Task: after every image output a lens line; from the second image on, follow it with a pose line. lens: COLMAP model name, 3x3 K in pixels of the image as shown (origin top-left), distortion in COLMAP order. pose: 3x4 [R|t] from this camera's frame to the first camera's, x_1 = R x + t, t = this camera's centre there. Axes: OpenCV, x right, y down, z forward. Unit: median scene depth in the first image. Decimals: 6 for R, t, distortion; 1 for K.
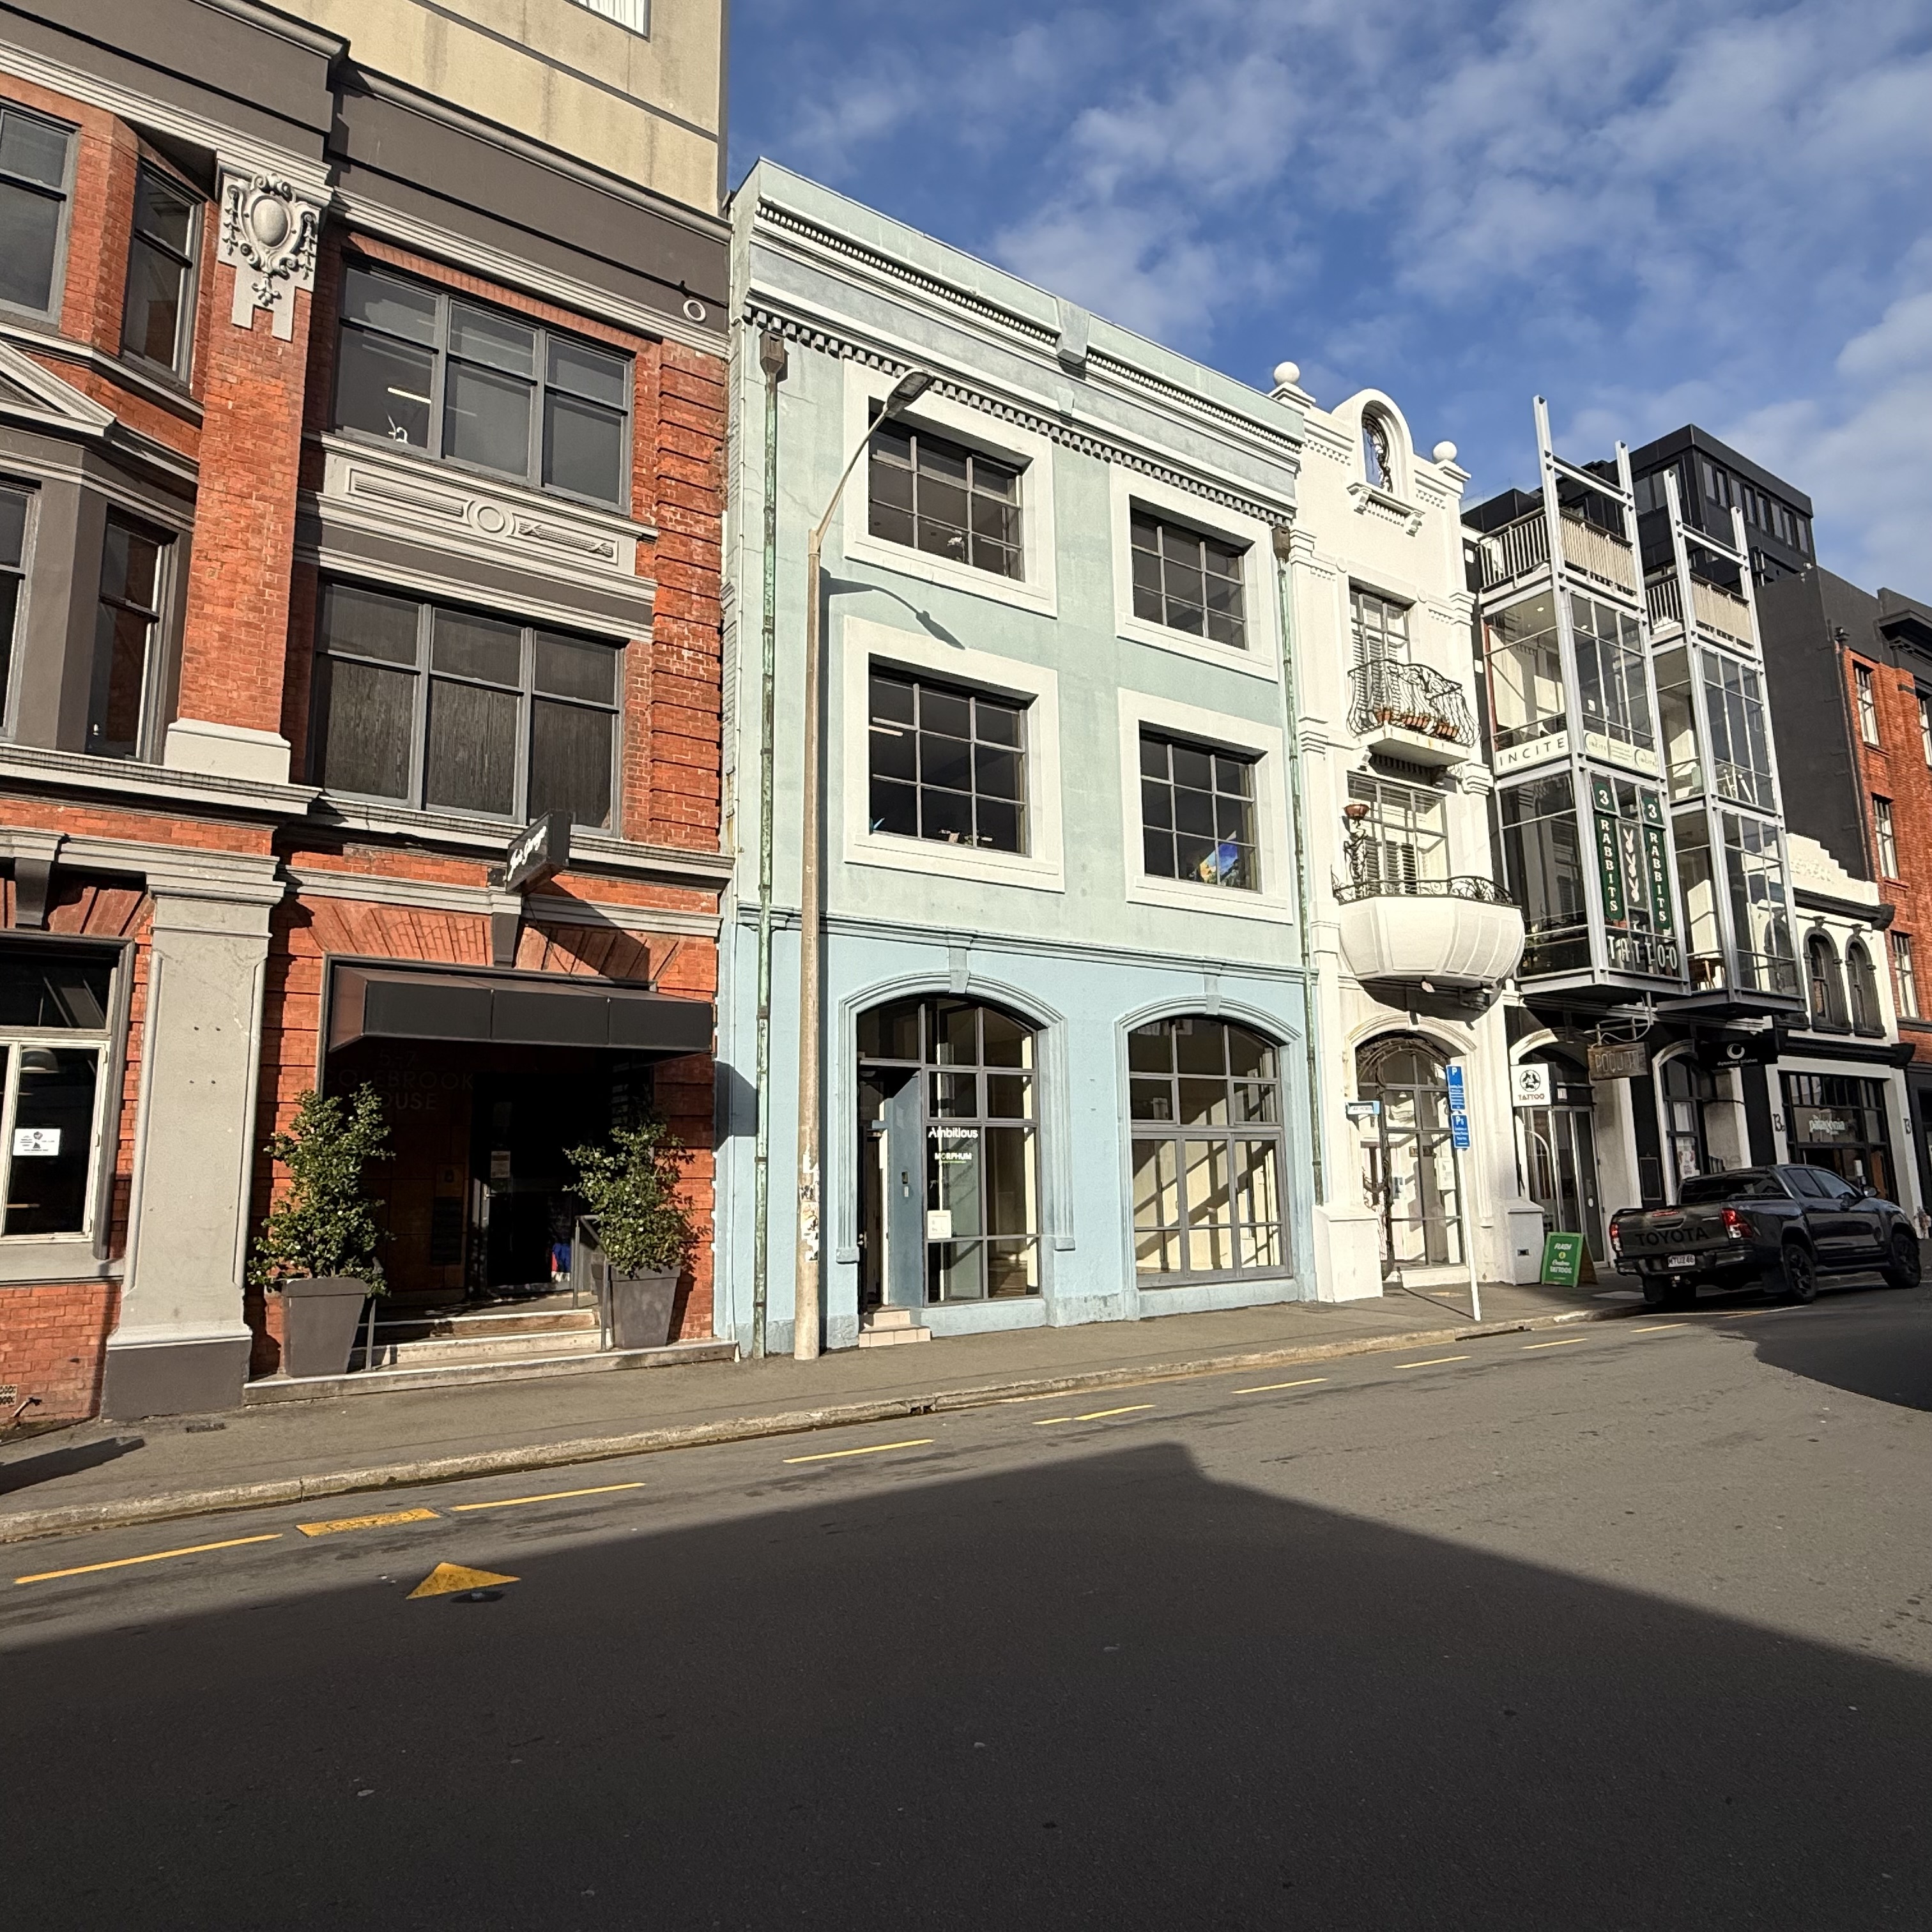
lens RADIAL K [[1286.3, 0, 966.0], [0, 1286.3, 966.0], [0, 0, 1]] dist [-0.003998, 0.001333]
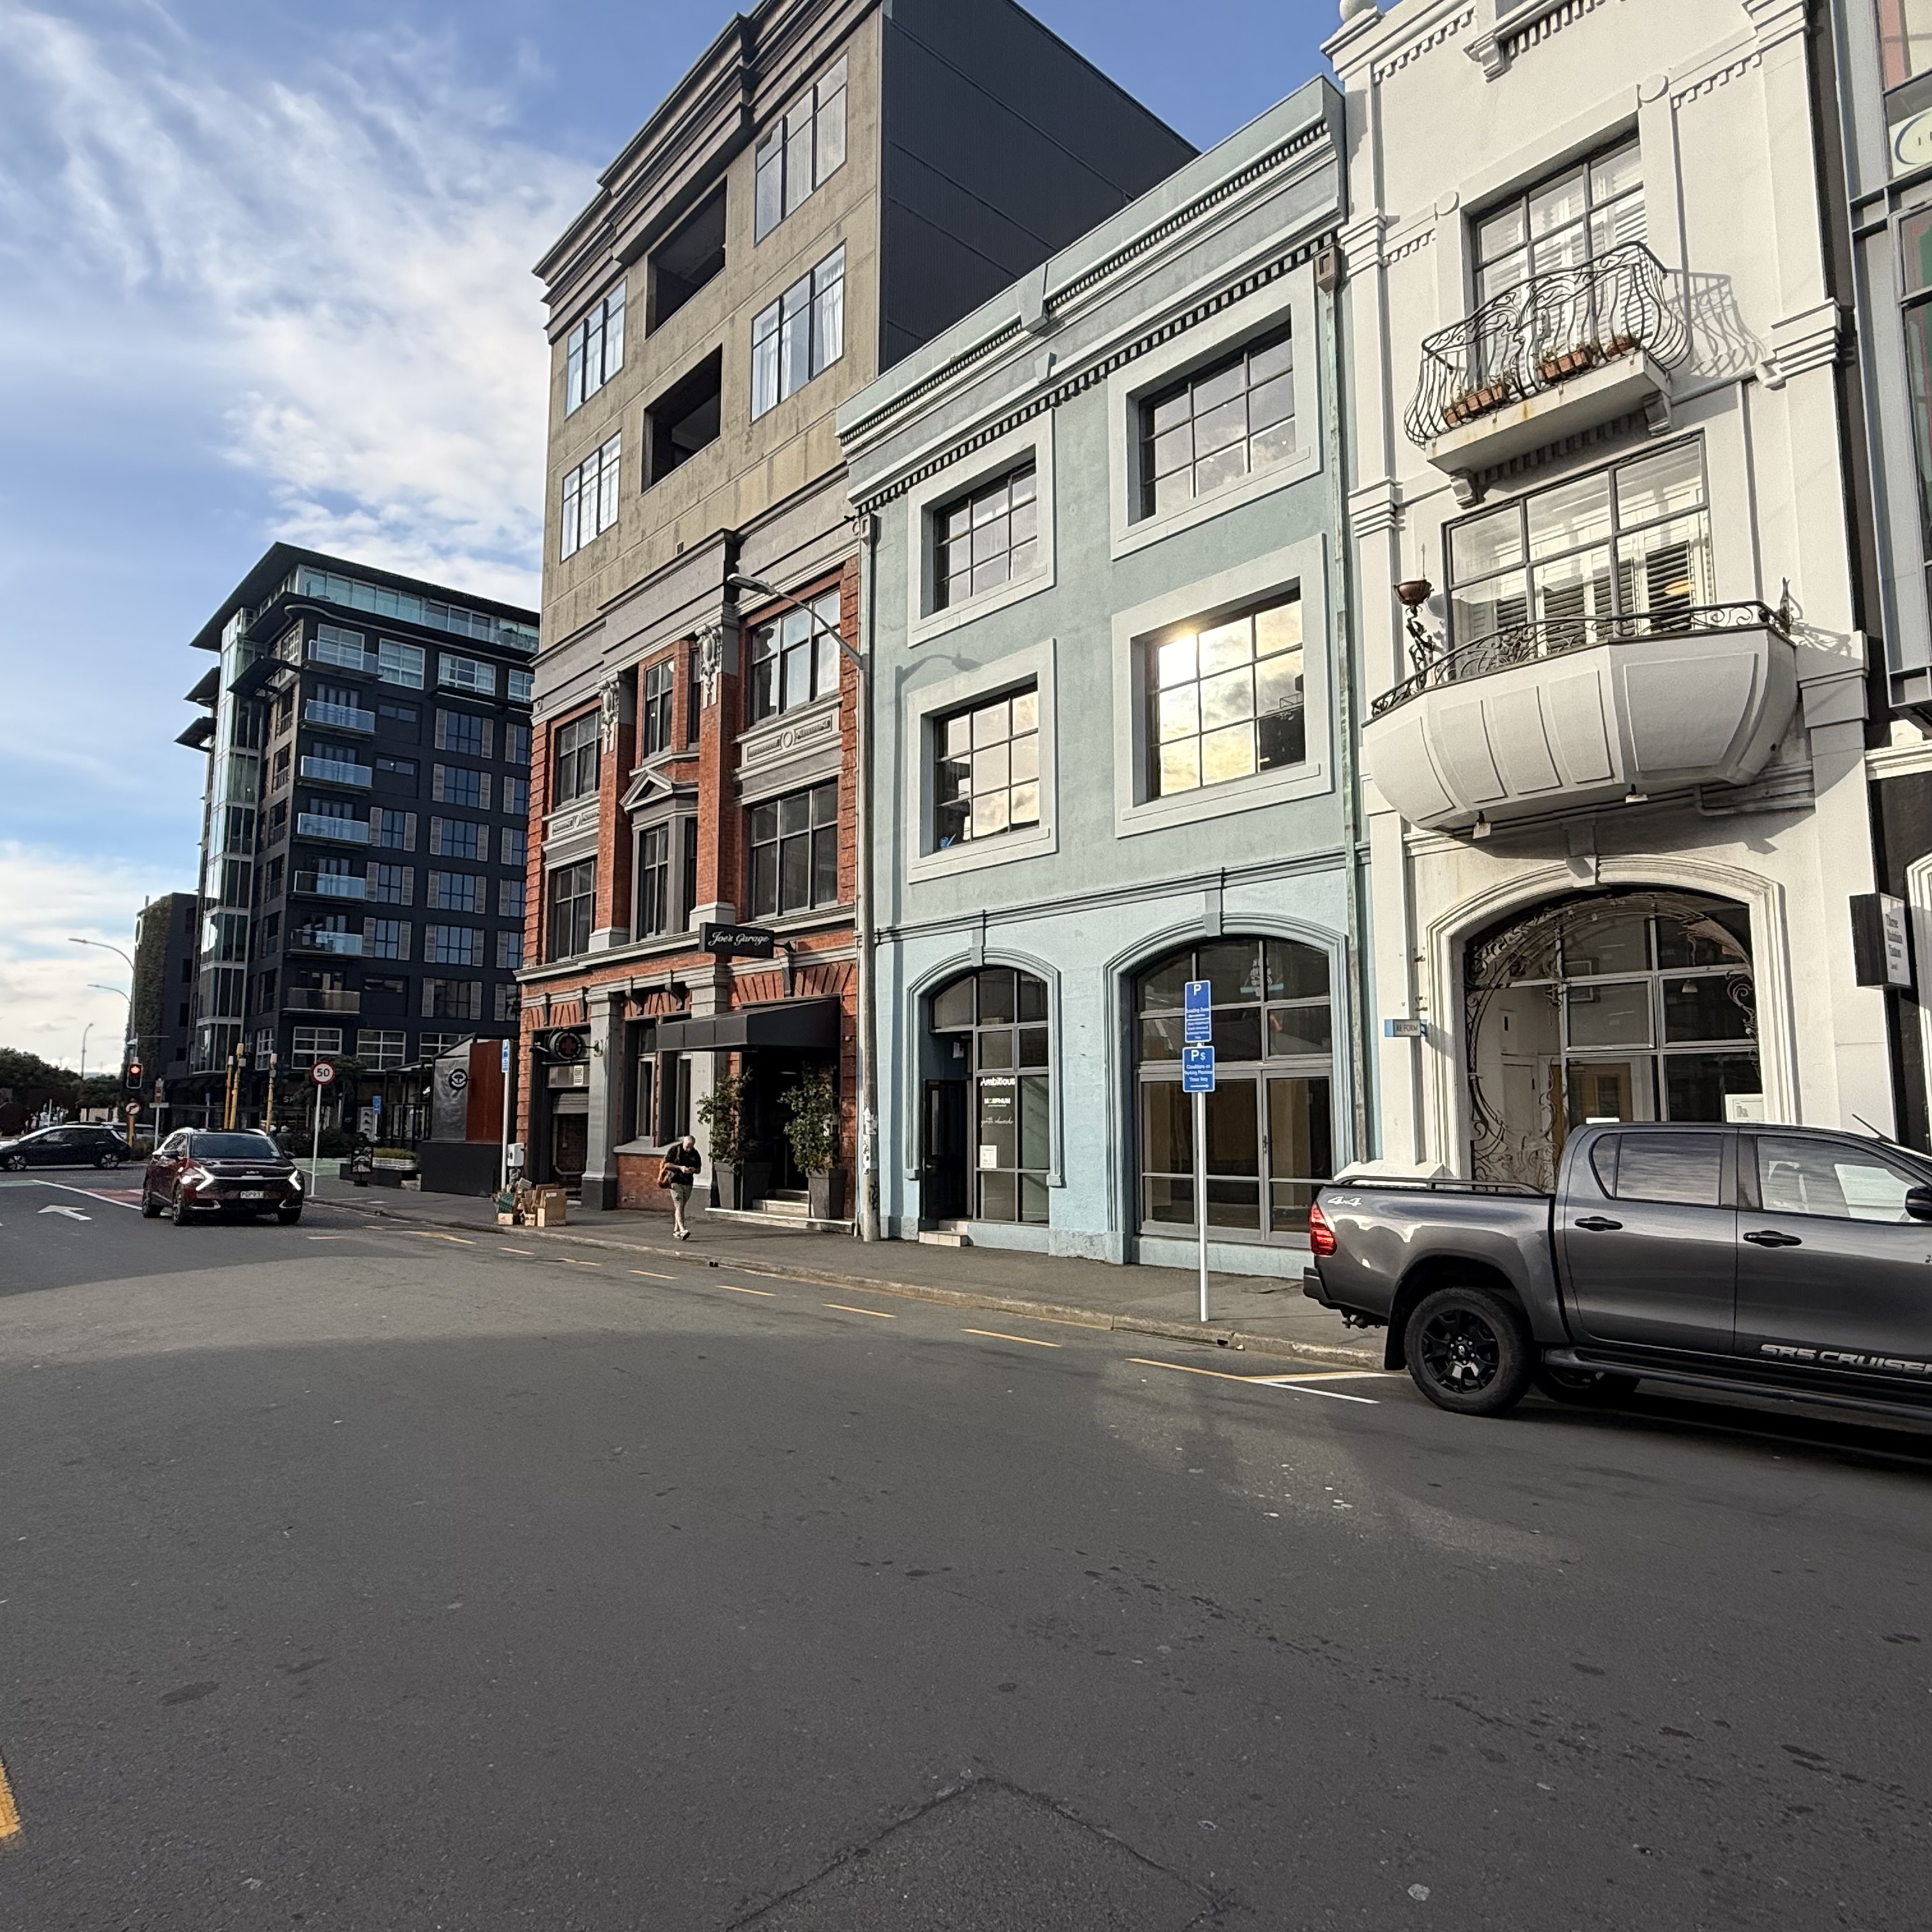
lens RADIAL K [[1287.2, 0, 973.5], [0, 1287.2, 969.0], [0, 0, 1]] dist [0.000764, 0.000279]
pose [[0.136958, -0.095858, -0.985928, 1.153979], [0.166591, 0.983360, -0.072467, 0.107637], [0.976468, -0.154322, 0.150648, 0.798106]]
